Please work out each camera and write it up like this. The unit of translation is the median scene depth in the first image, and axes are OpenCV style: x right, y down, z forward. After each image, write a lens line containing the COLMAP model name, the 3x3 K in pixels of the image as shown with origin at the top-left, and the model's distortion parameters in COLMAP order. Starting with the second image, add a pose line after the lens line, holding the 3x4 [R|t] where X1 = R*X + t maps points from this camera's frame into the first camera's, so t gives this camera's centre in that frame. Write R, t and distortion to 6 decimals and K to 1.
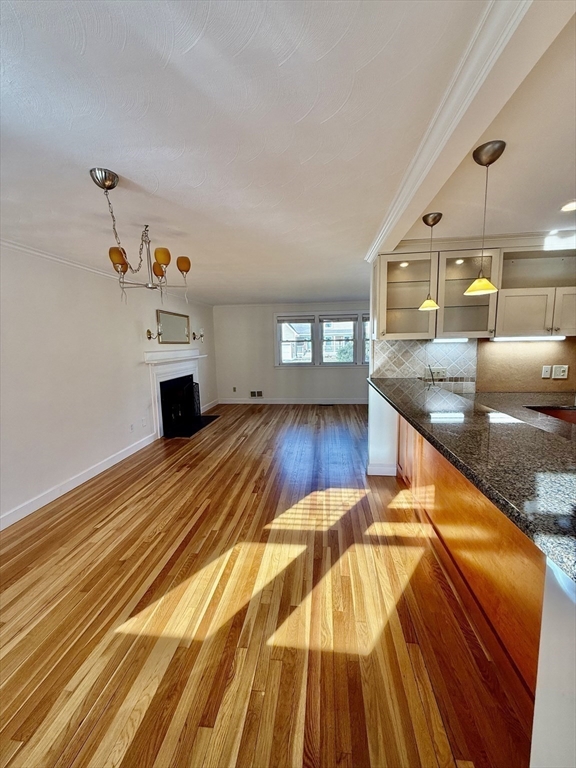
lens RADIAL K [[305.7, 0, 289.9], [0, 305.7, 381.6], [0, 0, 1]] dist [0.000092, 0.000256]
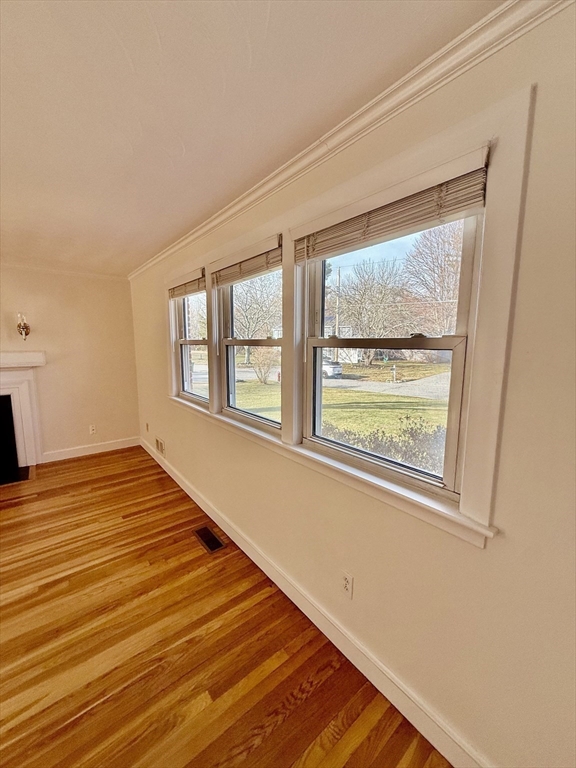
lens RADIAL K [[305.7, 0, 289.9], [0, 305.7, 381.6], [0, 0, 1]] dist [0.000092, 0.000256]
pose [[0.709555, 0.113262, -0.695488, 0.565861], [-0.114272, 0.992428, 0.045036, -0.169871], [0.695322, 0.047519, 0.717125, 1.195068]]
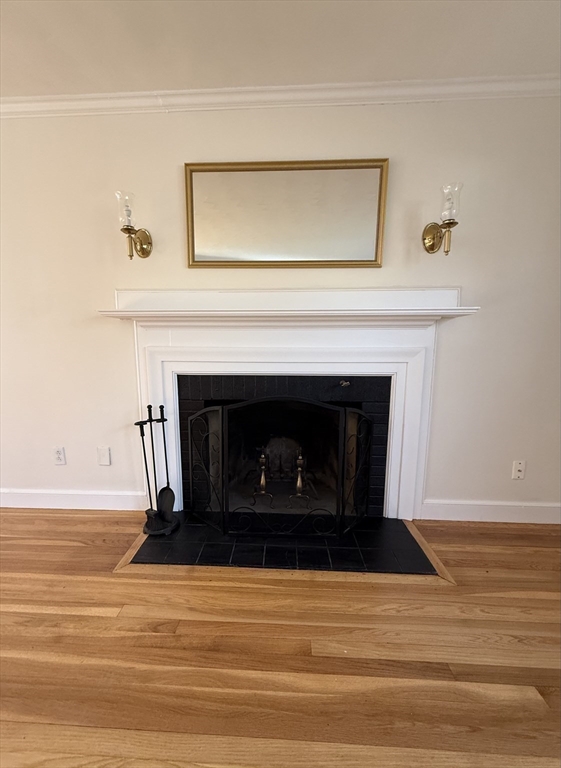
lens RADIAL K [[332.3, 0, 280.5], [0, 332.3, 384.0], [0, 0, 1]] dist [0.000043, -0.000019]
pose [[0.062123, 0.165076, -0.984322, -0.020787], [-0.132618, 0.978848, 0.155788, -0.065165], [0.989218, 0.120861, 0.082701, 1.094114]]
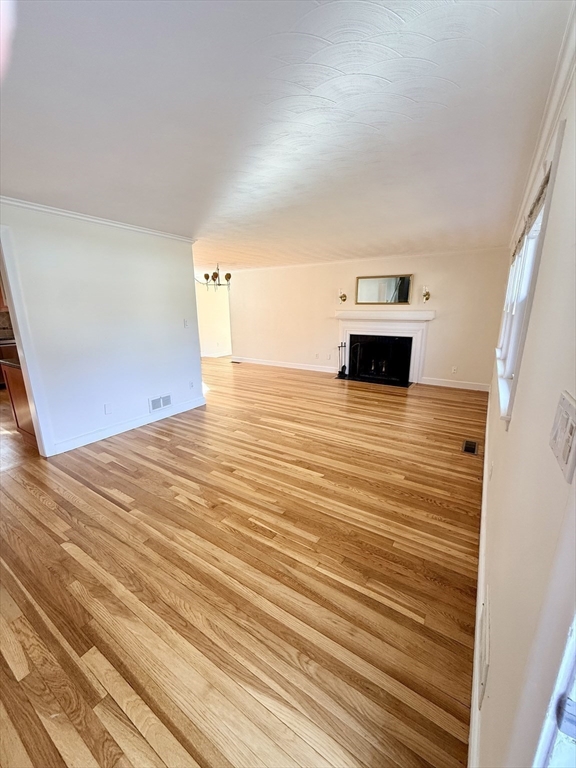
lens RADIAL K [[305.7, 0, 289.9], [0, 305.7, 381.6], [0, 0, 1]] dist [0.000092, 0.000256]
pose [[-0.448132, 0.235911, -0.862278, 0.883056], [-0.102674, 0.944587, 0.311791, -0.189726], [0.888052, 0.228257, -0.399078, 1.347195]]
